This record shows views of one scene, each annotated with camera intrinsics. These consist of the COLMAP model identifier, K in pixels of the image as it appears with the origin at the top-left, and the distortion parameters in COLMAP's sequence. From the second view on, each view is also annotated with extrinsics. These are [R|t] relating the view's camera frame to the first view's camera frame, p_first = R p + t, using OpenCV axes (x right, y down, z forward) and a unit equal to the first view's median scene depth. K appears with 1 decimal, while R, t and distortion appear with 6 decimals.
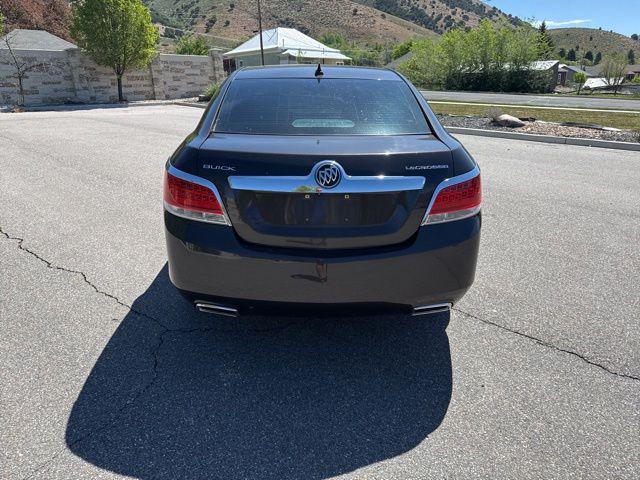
lens RADIAL K [[453.1, 0, 316.6], [0, 453.1, 242.5], [0, 0, 1]] dist [0.021083, -0.020945]
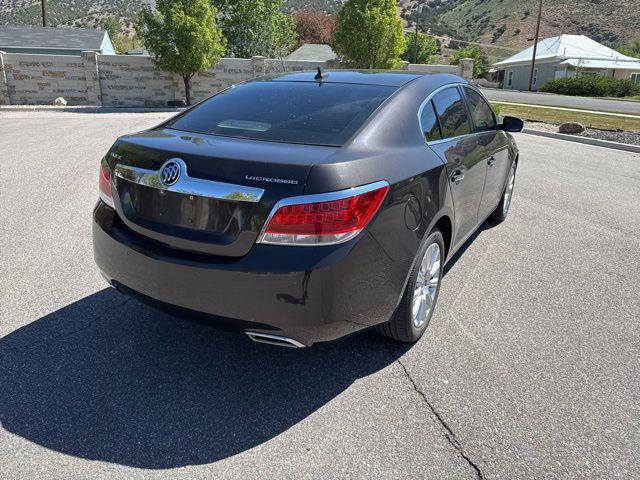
lens RADIAL K [[453.1, 0, 315.6], [0, 453.1, 245.3], [0, 0, 1]] dist [0.021083, -0.020945]
pose [[0.846216, 0.194244, -0.496173, 0.076999], [-0.201837, 0.978646, 0.038895, -0.009088], [0.493133, 0.067233, 0.867352, 0.027933]]
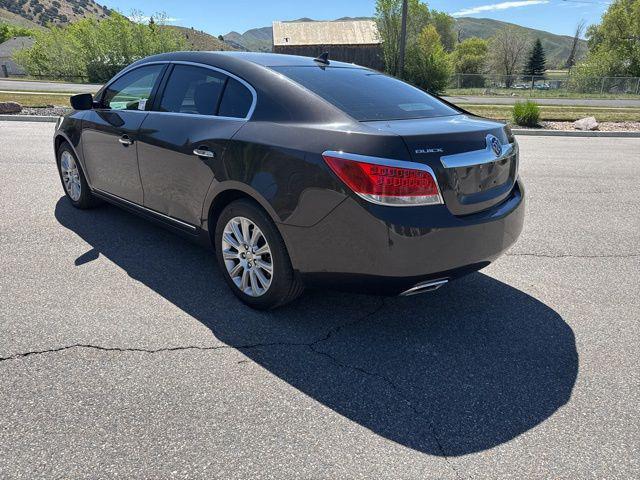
lens RADIAL K [[453.1, 0, 319.4], [0, 453.1, 243.0], [0, 0, 1]] dist [0.021083, -0.020945]
pose [[0.718348, -0.232058, 0.655839, -0.110766], [0.223187, 0.969768, 0.098678, -0.011507], [-0.658911, 0.075489, 0.748423, 0.038558]]
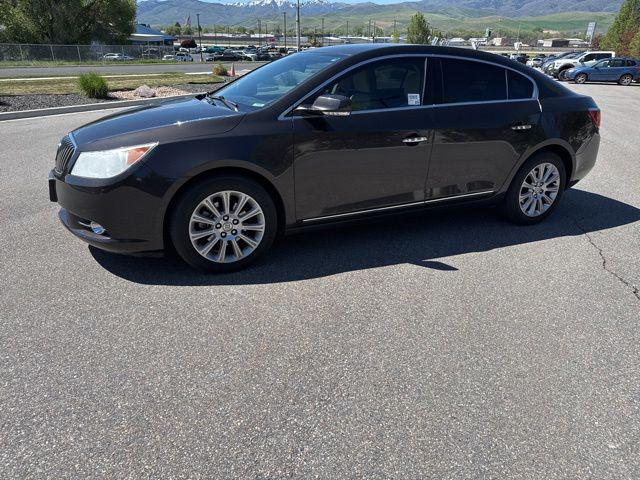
lens RADIAL K [[453.1, 0, 321.3], [0, 453.1, 240.4], [0, 0, 1]] dist [0.021083, -0.020945]
pose [[-0.396377, -0.359584, 0.844740, -0.176901], [0.290232, 0.823844, 0.486874, -0.103688], [-0.871006, 0.438156, -0.222190, 0.283358]]
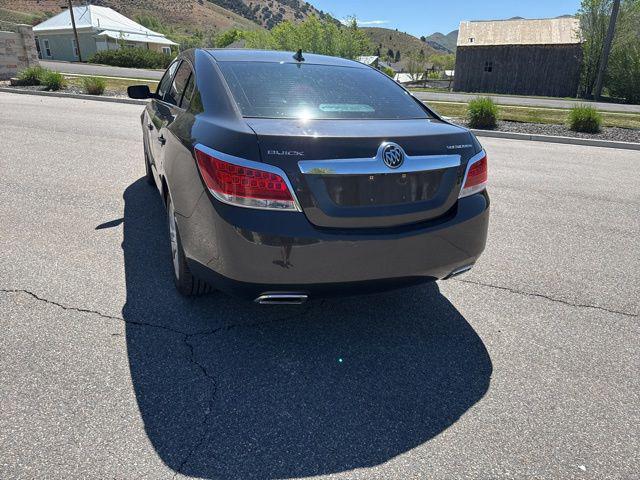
lens RADIAL K [[453.1, 0, 323.6], [0, 453.1, 238.2], [0, 0, 1]] dist [0.021083, -0.020945]
pose [[0.930320, -0.097951, 0.353426, -0.048819], [0.093431, 0.995177, 0.029872, -0.000362], [-0.354647, 0.005230, 0.934986, 0.005973]]
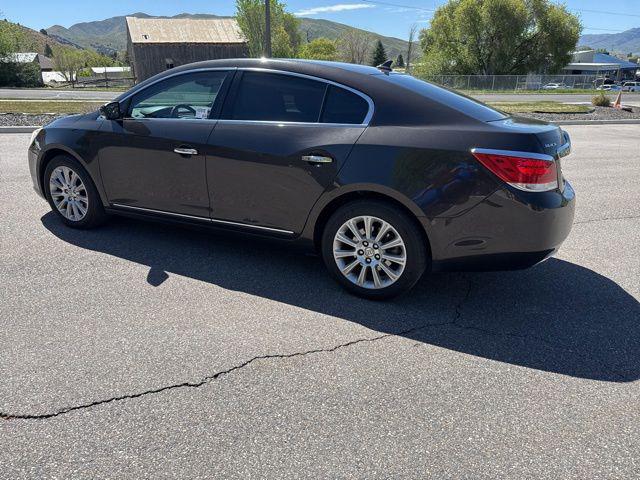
lens RADIAL K [[453.1, 0, 317.6], [0, 453.1, 241.0], [0, 0, 1]] dist [0.021083, -0.020945]
pose [[0.472356, -0.298265, 0.829408, -0.162732], [0.289776, 0.941246, 0.173453, -0.031427], [-0.832412, 0.158411, 0.531033, 0.088222]]
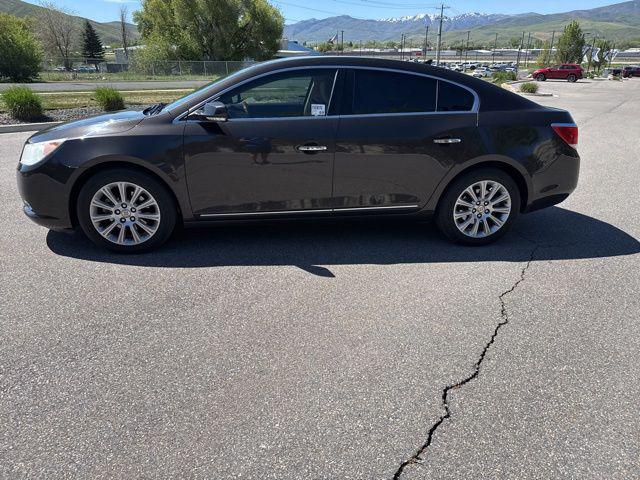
lens RADIAL K [[453.1, 0, 319.4], [0, 453.1, 238.9], [0, 0, 1]] dist [0.021083, -0.020945]
pose [[-0.103714, -0.359654, 0.927304, -0.206949], [0.324342, 0.869136, 0.373369, -0.077893], [-0.940237, 0.339487, 0.026509, 0.209263]]
